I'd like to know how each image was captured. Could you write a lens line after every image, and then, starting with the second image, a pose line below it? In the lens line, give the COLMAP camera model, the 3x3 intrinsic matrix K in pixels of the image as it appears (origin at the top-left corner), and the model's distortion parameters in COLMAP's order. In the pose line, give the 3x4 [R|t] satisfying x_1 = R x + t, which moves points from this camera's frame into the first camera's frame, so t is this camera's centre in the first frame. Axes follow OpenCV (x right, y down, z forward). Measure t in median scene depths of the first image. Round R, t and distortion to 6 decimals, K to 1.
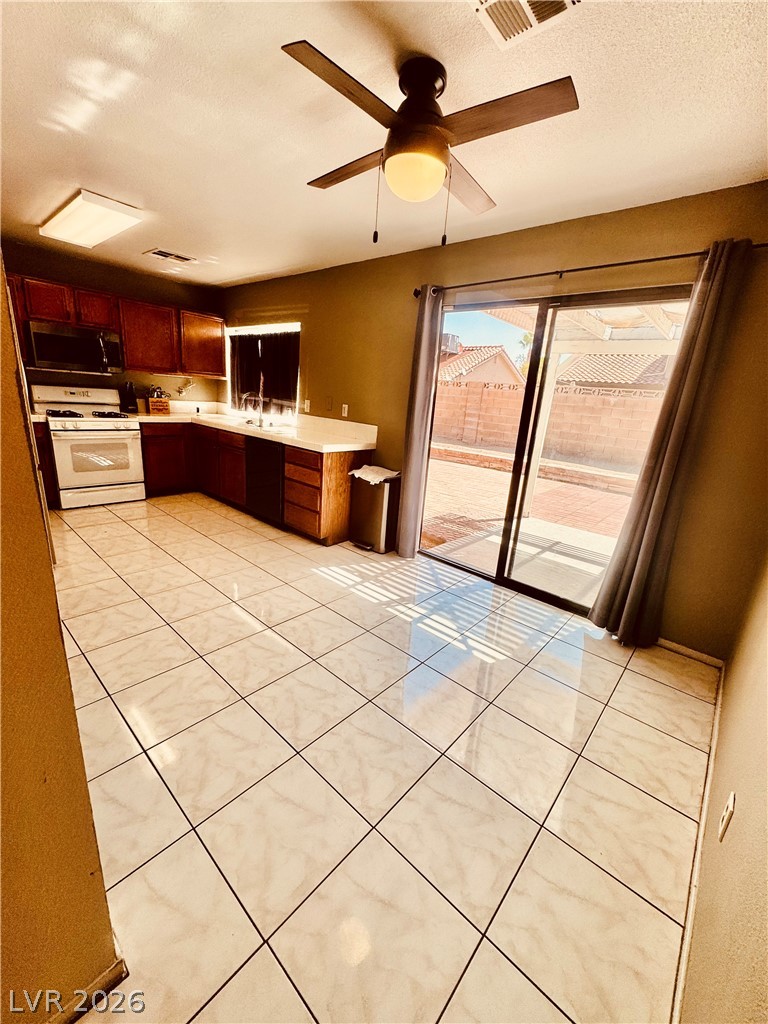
lens RADIAL K [[412.5, 0, 388.7], [0, 412.5, 514.4], [0, 0, 1]] dist [-0.001559, -0.000126]
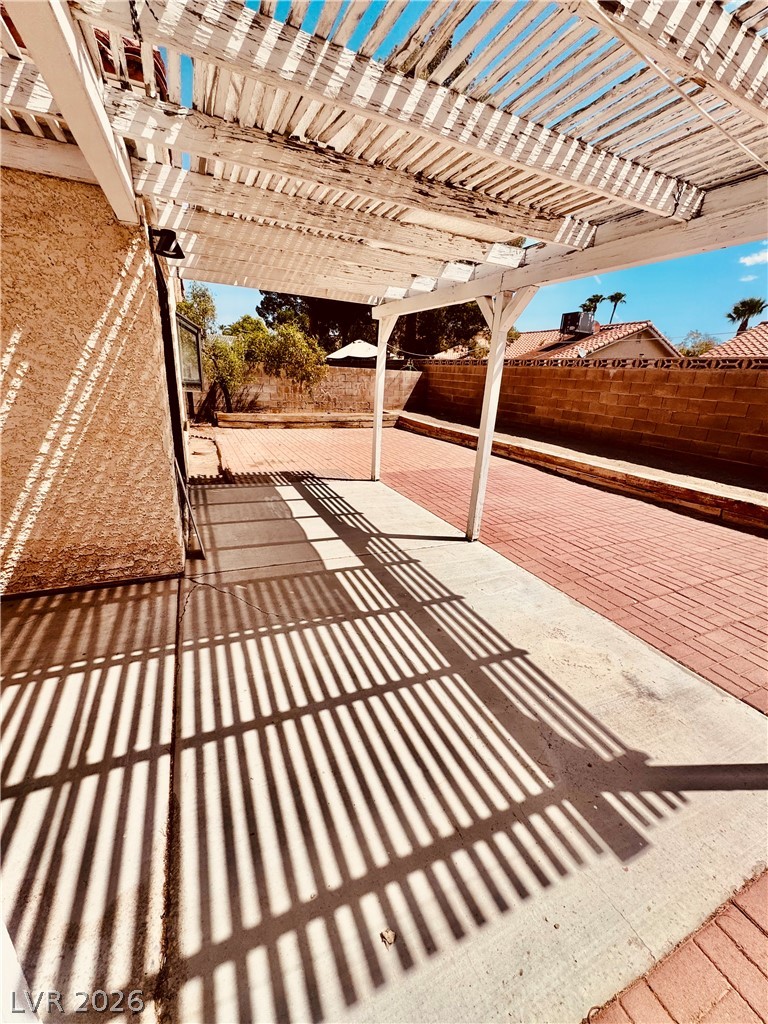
lens RADIAL K [[412.5, 0, 388.7], [0, 412.5, 514.4], [0, 0, 1]] dist [-0.001559, -0.000126]
pose [[0.910943, 0.110108, -0.397567, 1.209814], [-0.104520, 0.993879, 0.035771, 0.076609], [0.399072, 0.008968, 0.916876, 0.103227]]
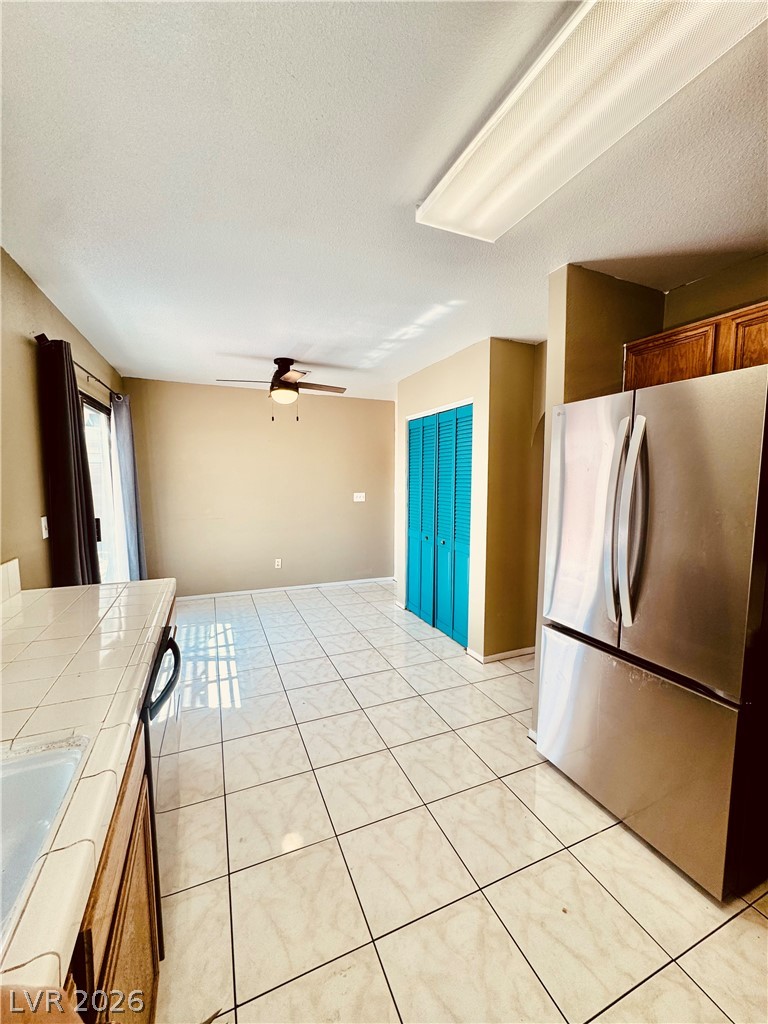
lens RADIAL K [[403.7, 0, 384.0], [0, 403.7, 512.0], [0, 0, 1]] dist [-0.034956, -0.000014]
pose [[-0.898017, -0.121297, 0.422909, -0.681746], [0.051504, 0.925651, 0.374857, -0.466350], [-0.436935, 0.358409, -0.825003, 1.307013]]
